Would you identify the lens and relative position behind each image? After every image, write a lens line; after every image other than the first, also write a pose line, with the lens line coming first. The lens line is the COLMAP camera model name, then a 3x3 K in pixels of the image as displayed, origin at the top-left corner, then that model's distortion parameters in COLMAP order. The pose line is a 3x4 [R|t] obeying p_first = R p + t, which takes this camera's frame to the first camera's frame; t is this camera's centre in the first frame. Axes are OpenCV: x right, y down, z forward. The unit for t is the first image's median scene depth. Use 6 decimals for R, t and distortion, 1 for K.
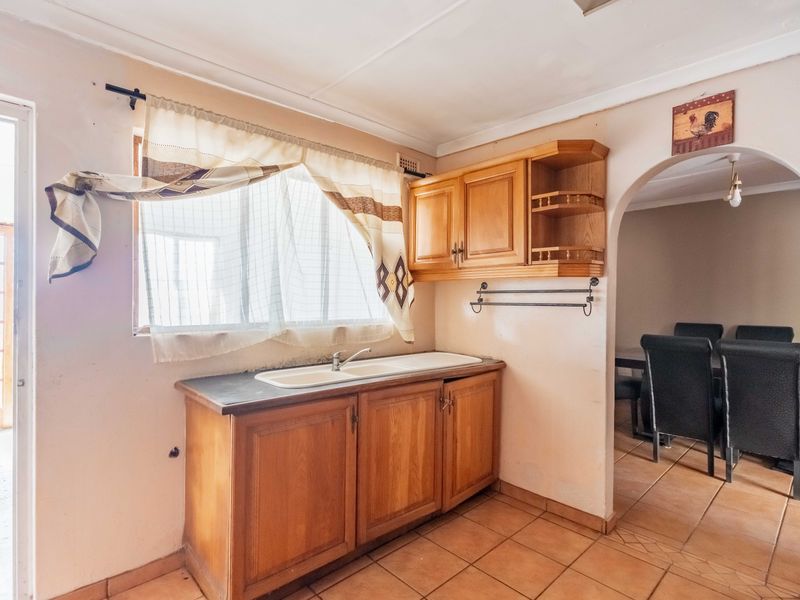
lens RADIAL K [[418.2, 0, 399.1], [0, 418.2, 299.0], [0, 0, 1]] dist [0.012831, -0.001313]
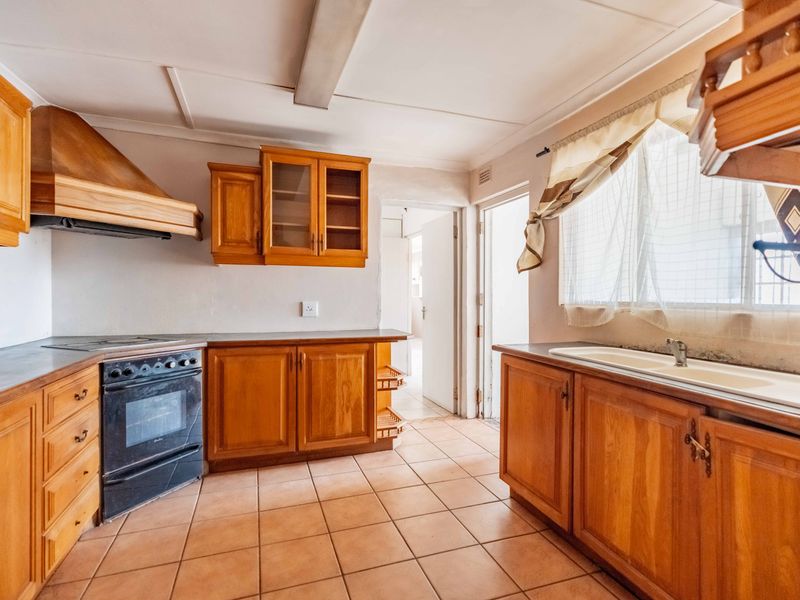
lens RADIAL K [[418.2, 0, 401.8], [0, 418.2, 297.9], [0, 0, 1]] dist [0.012831, -0.001313]
pose [[-0.406549, -0.000042, -0.913629, 0.901461], [-0.005929, 0.999979, 0.002593, 0.055925], [0.913610, 0.006471, -0.406541, 1.004788]]
